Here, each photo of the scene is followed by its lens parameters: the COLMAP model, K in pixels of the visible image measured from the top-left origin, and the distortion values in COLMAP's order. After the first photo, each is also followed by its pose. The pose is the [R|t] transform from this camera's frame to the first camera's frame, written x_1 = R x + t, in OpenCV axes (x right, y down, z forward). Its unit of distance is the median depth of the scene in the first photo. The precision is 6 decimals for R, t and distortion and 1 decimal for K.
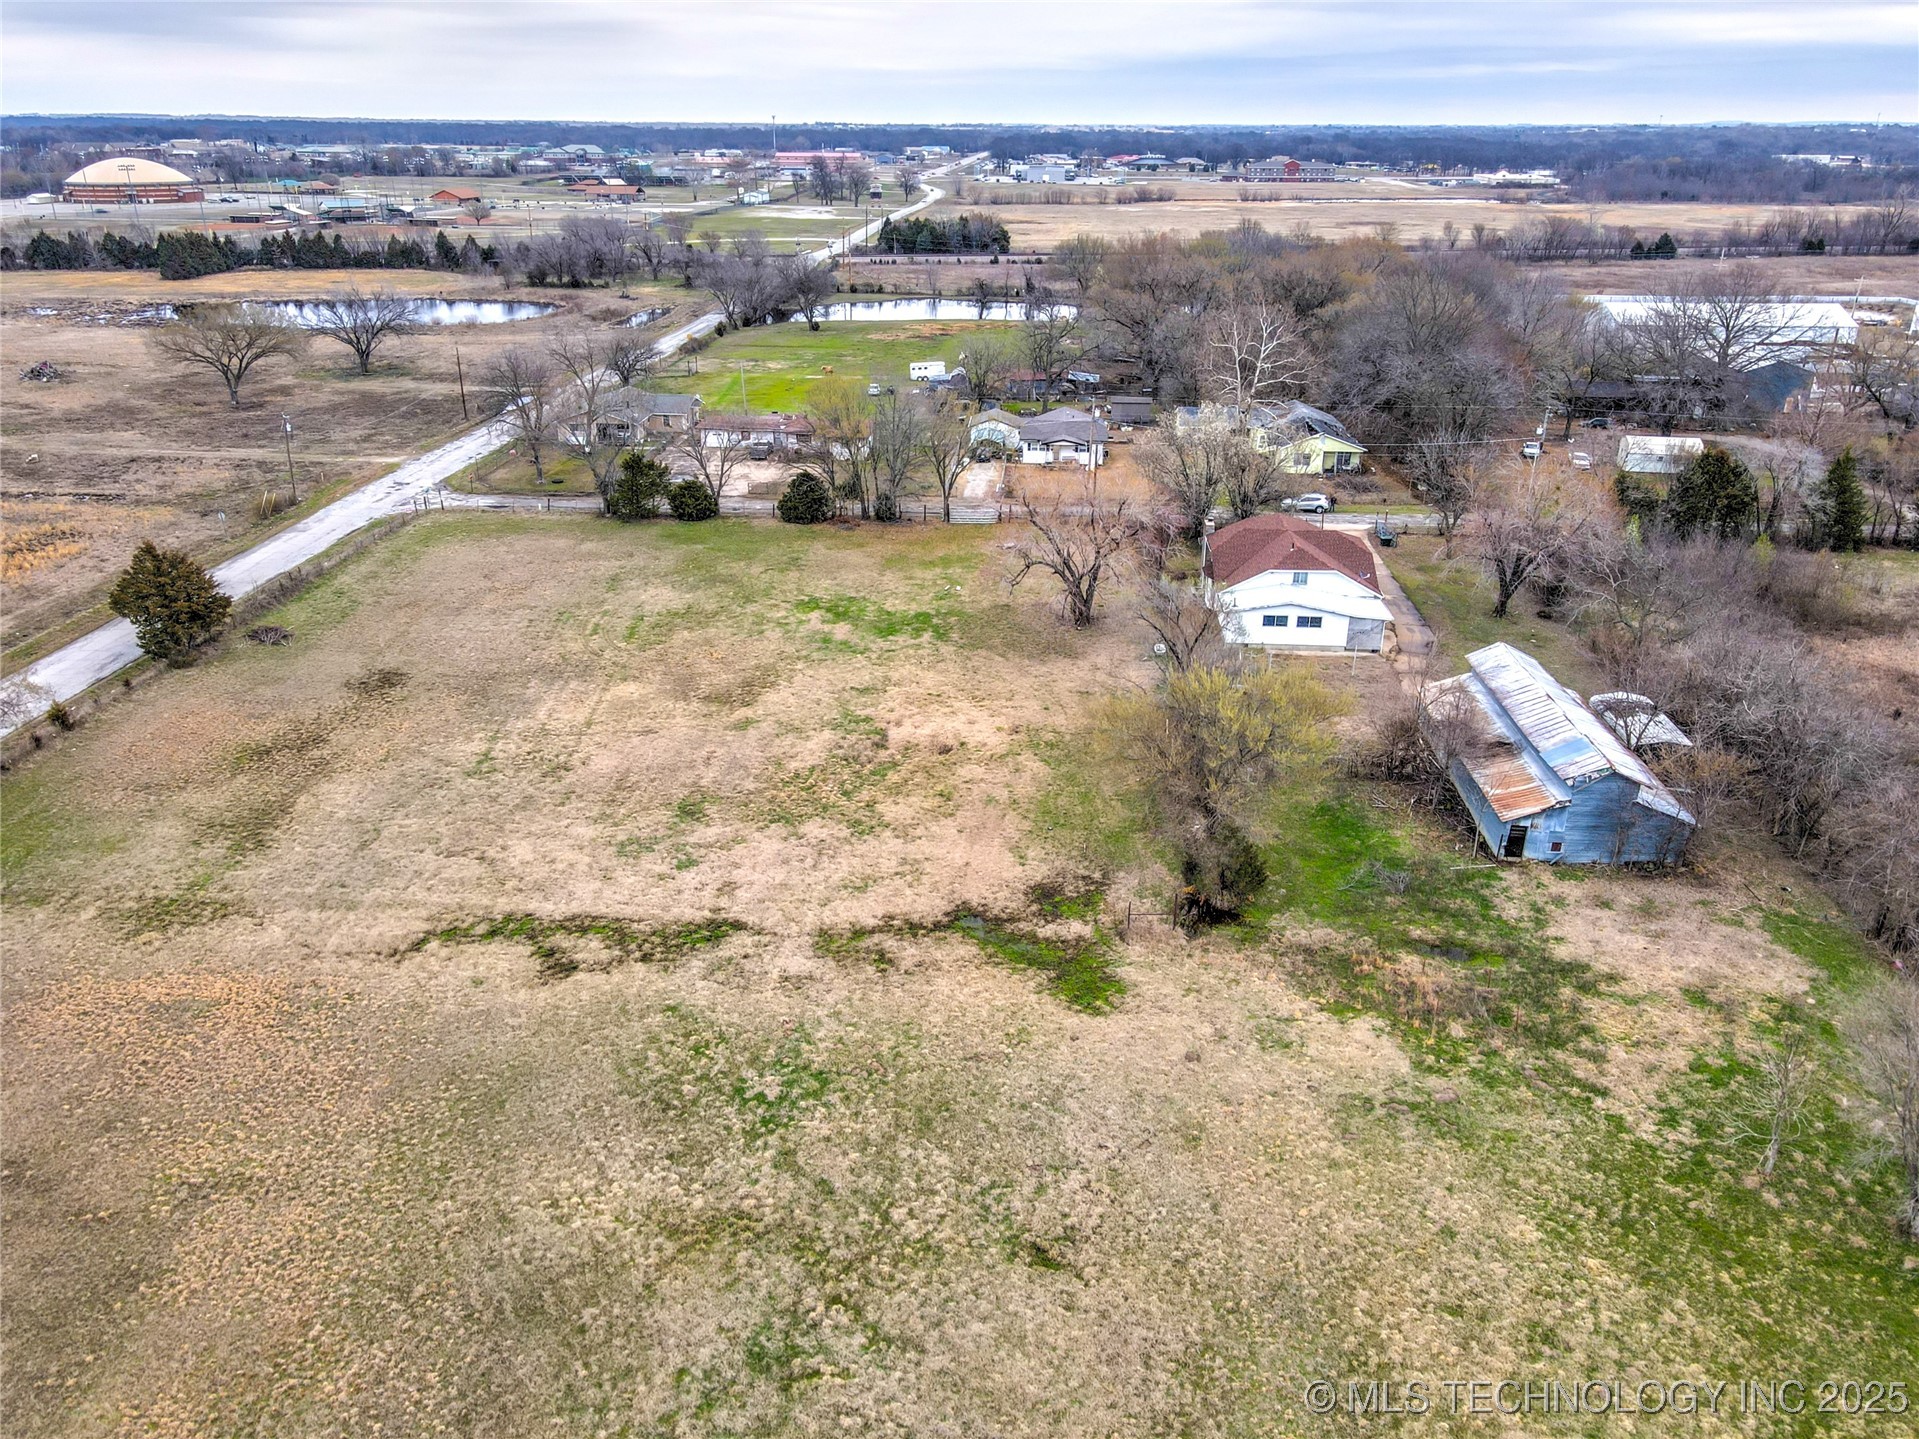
lens RADIAL K [[1408.5, 0, 942.3], [0, 1408.5, 721.0], [0, 0, 1]] dist [0.010752, 0.012615]
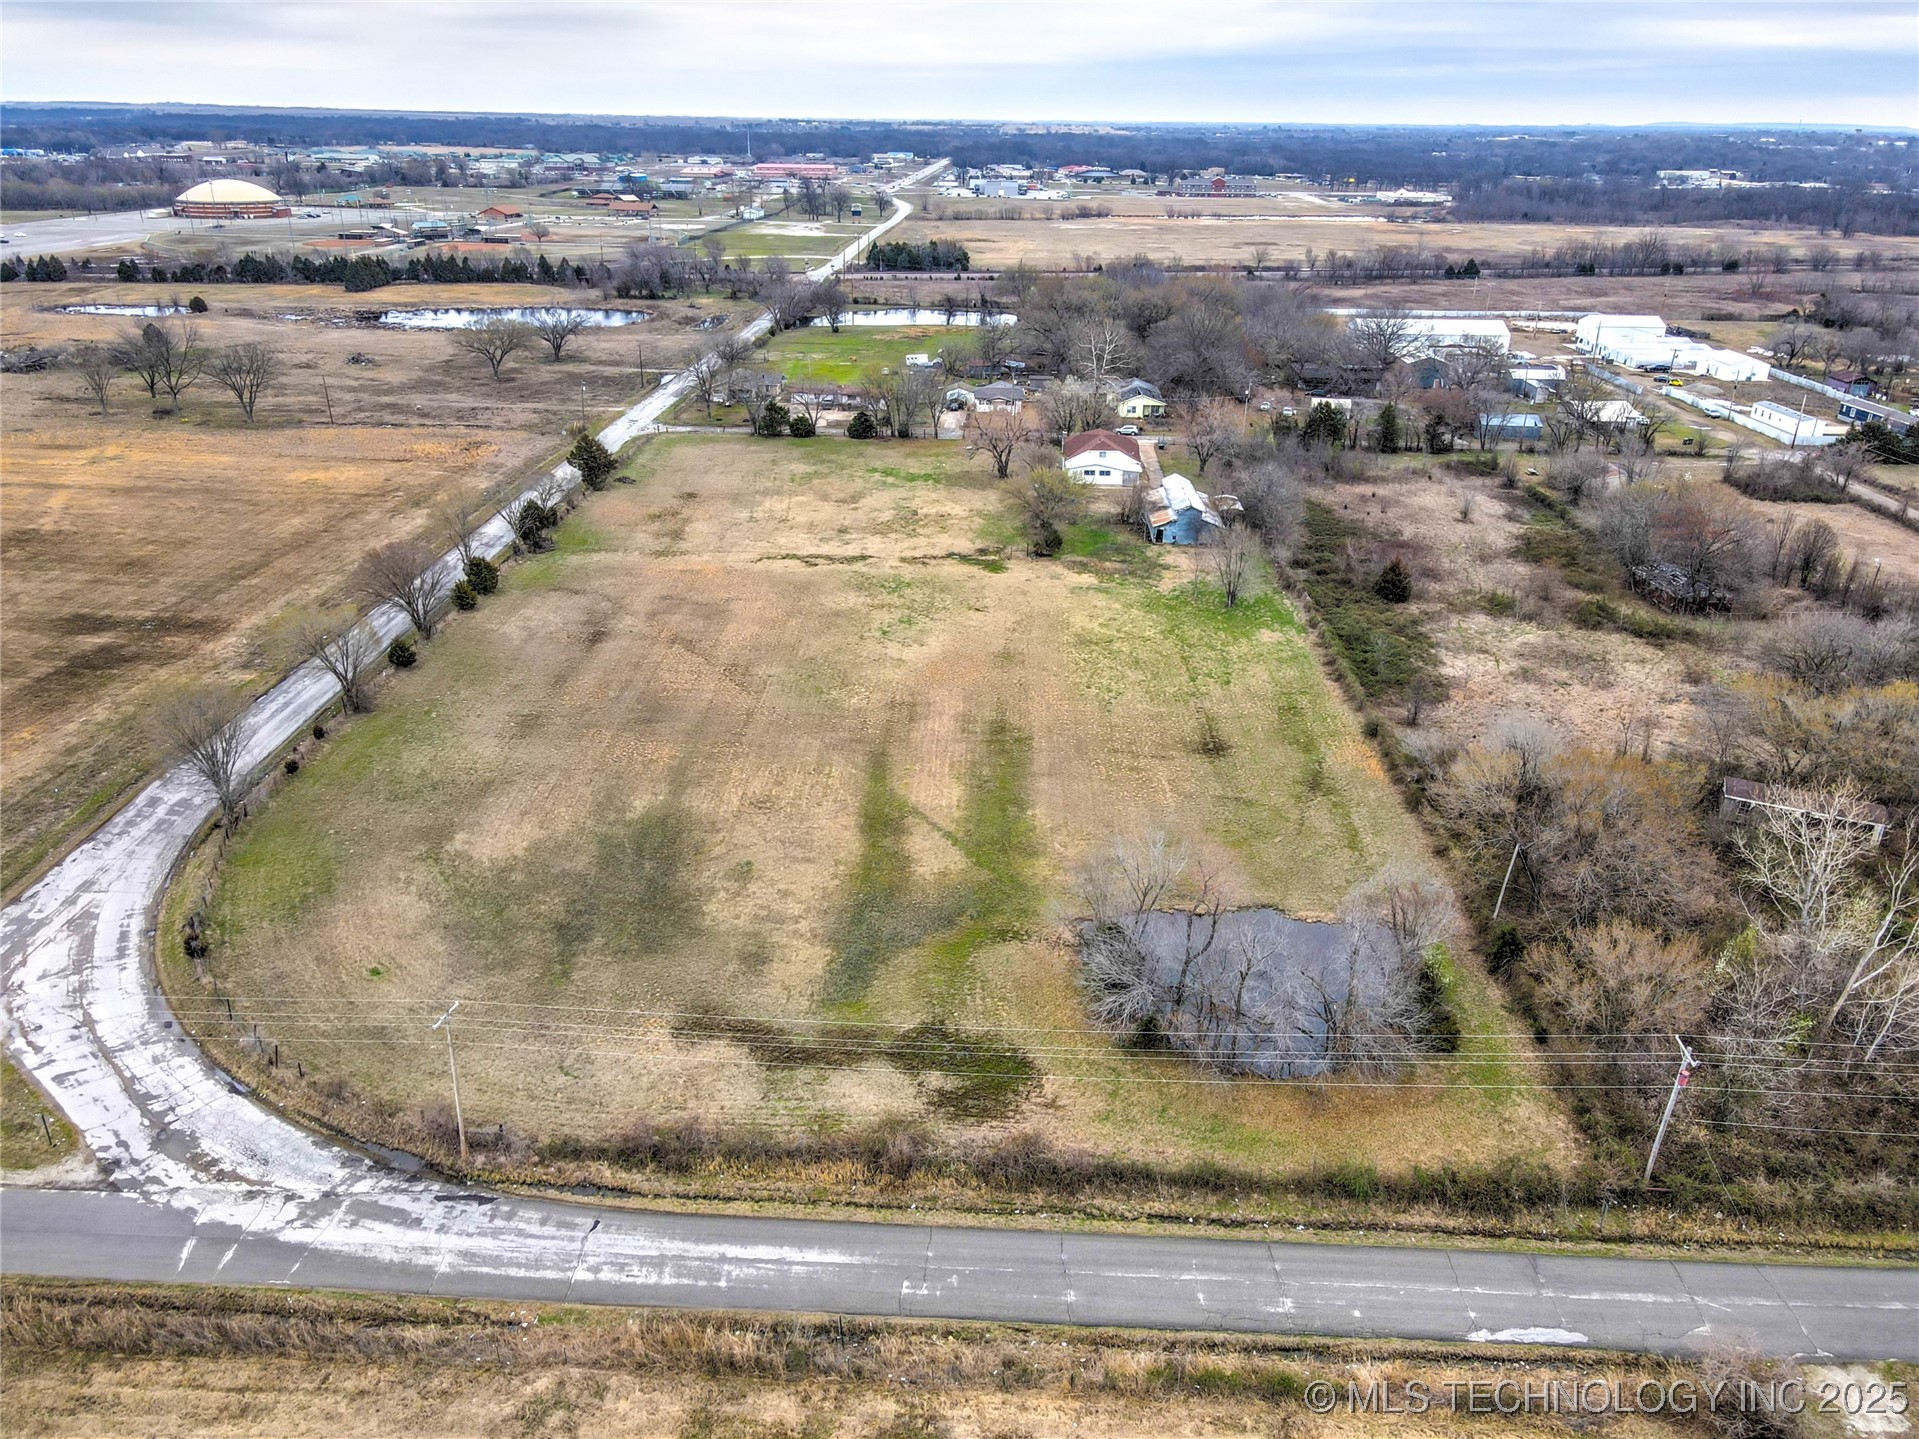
lens RADIAL K [[1408.5, 0, 942.3], [0, 1408.5, 721.0], [0, 0, 1]] dist [0.010752, 0.012615]
pose [[0.999621, -0.002575, 0.027424, -0.025692], [0.002447, 0.999986, 0.004700, 0.143401], [-0.027435, -0.004631, 0.999613, -0.560283]]
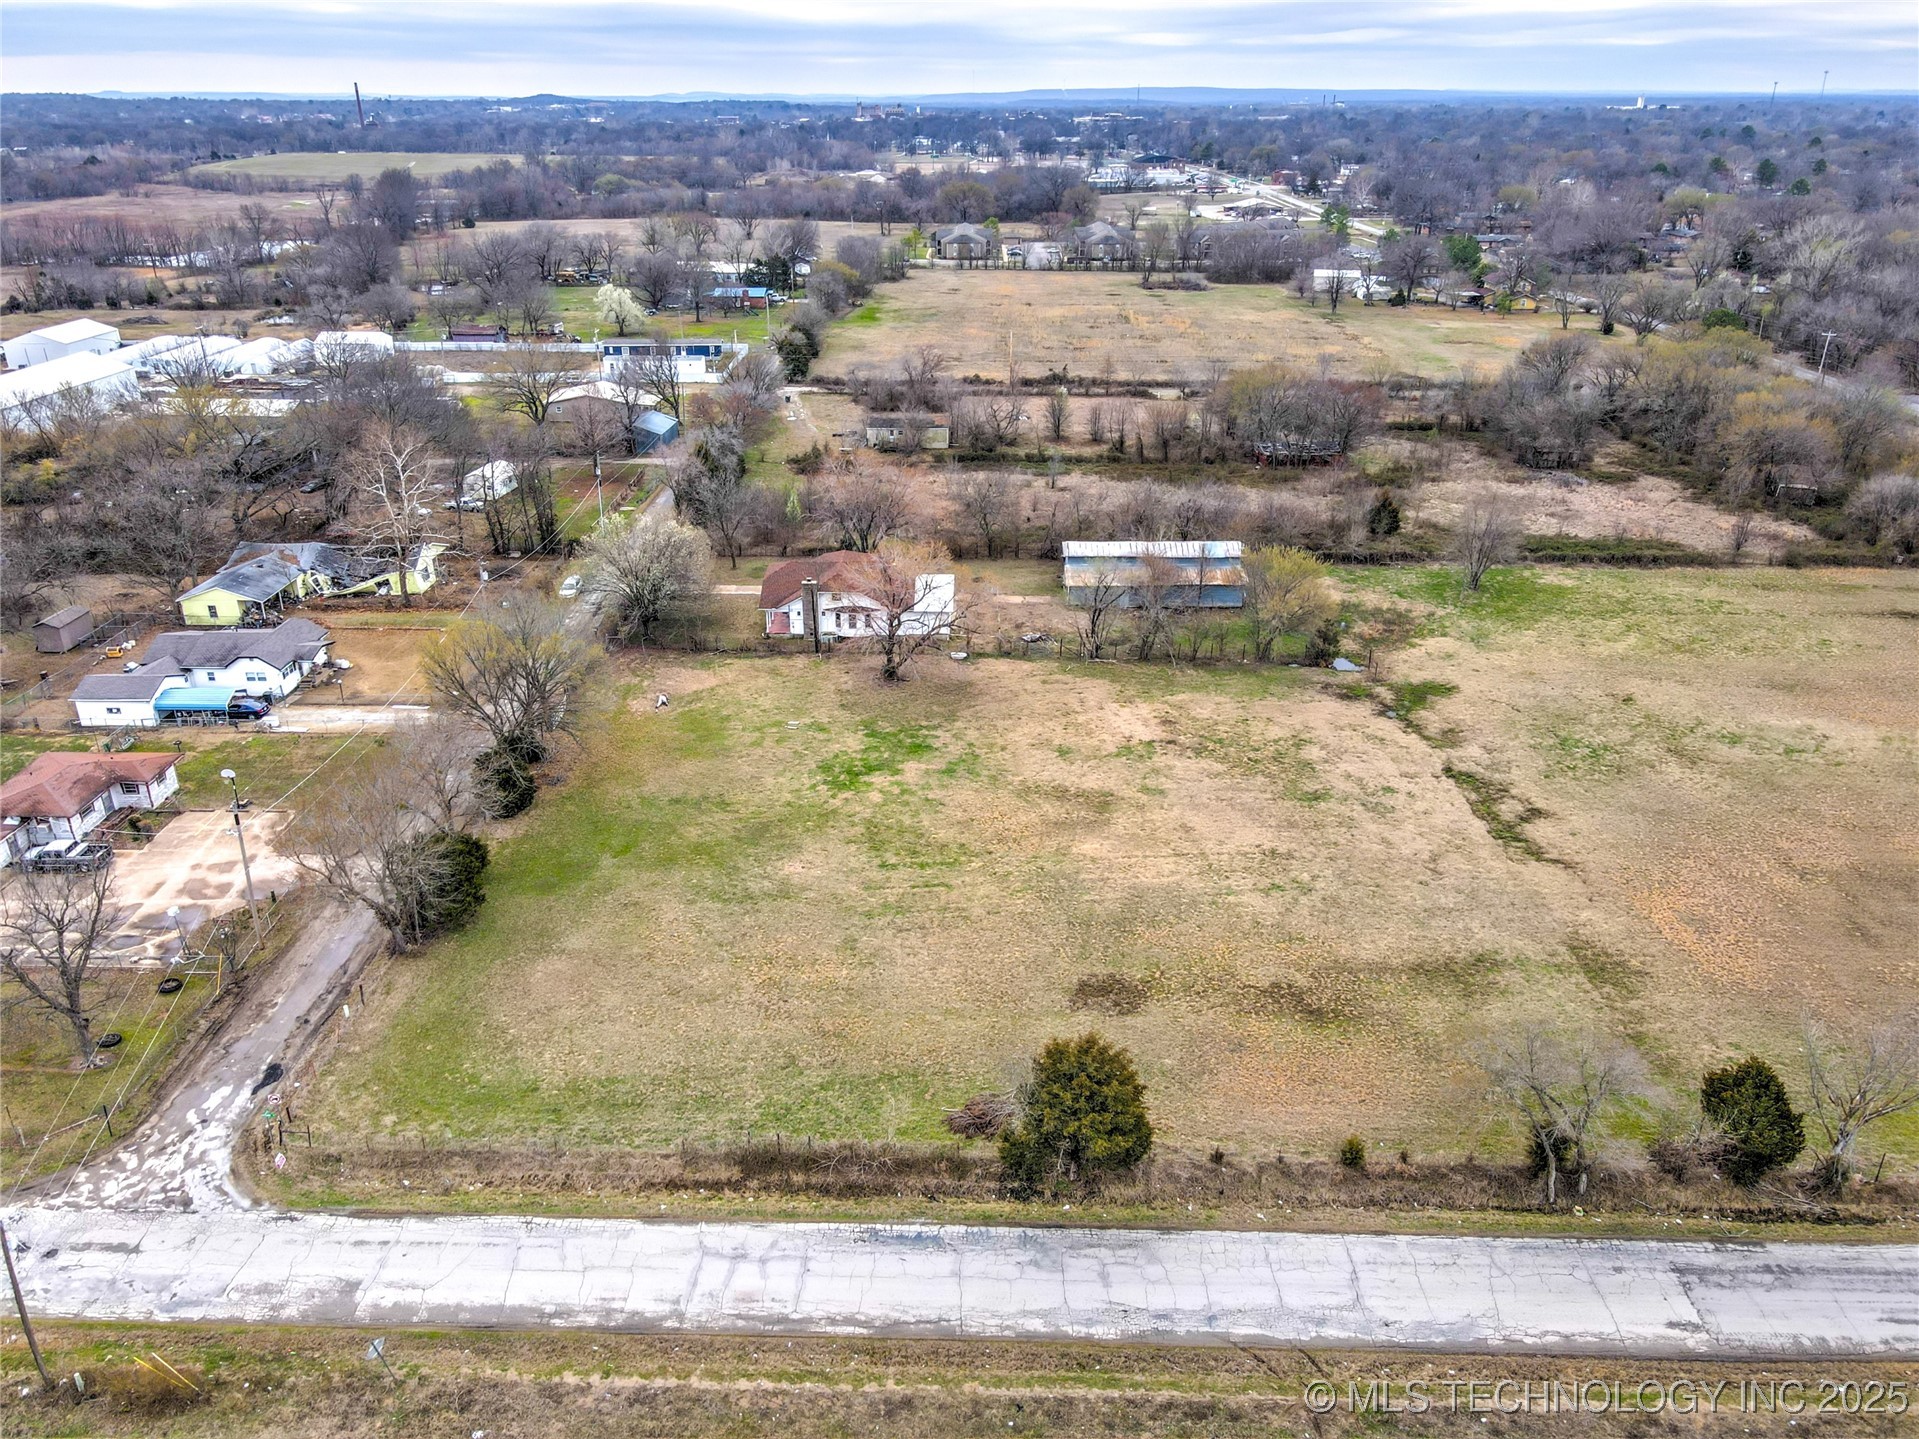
lens RADIAL K [[1408.5, 0, 942.3], [0, 1408.5, 721.0], [0, 0, 1]] dist [0.010752, 0.012615]
pose [[-0.053264, -0.404138, 0.913146, -0.497269], [0.381221, 0.836955, 0.392654, -0.241139], [-0.922948, 0.369025, 0.109486, 0.421094]]
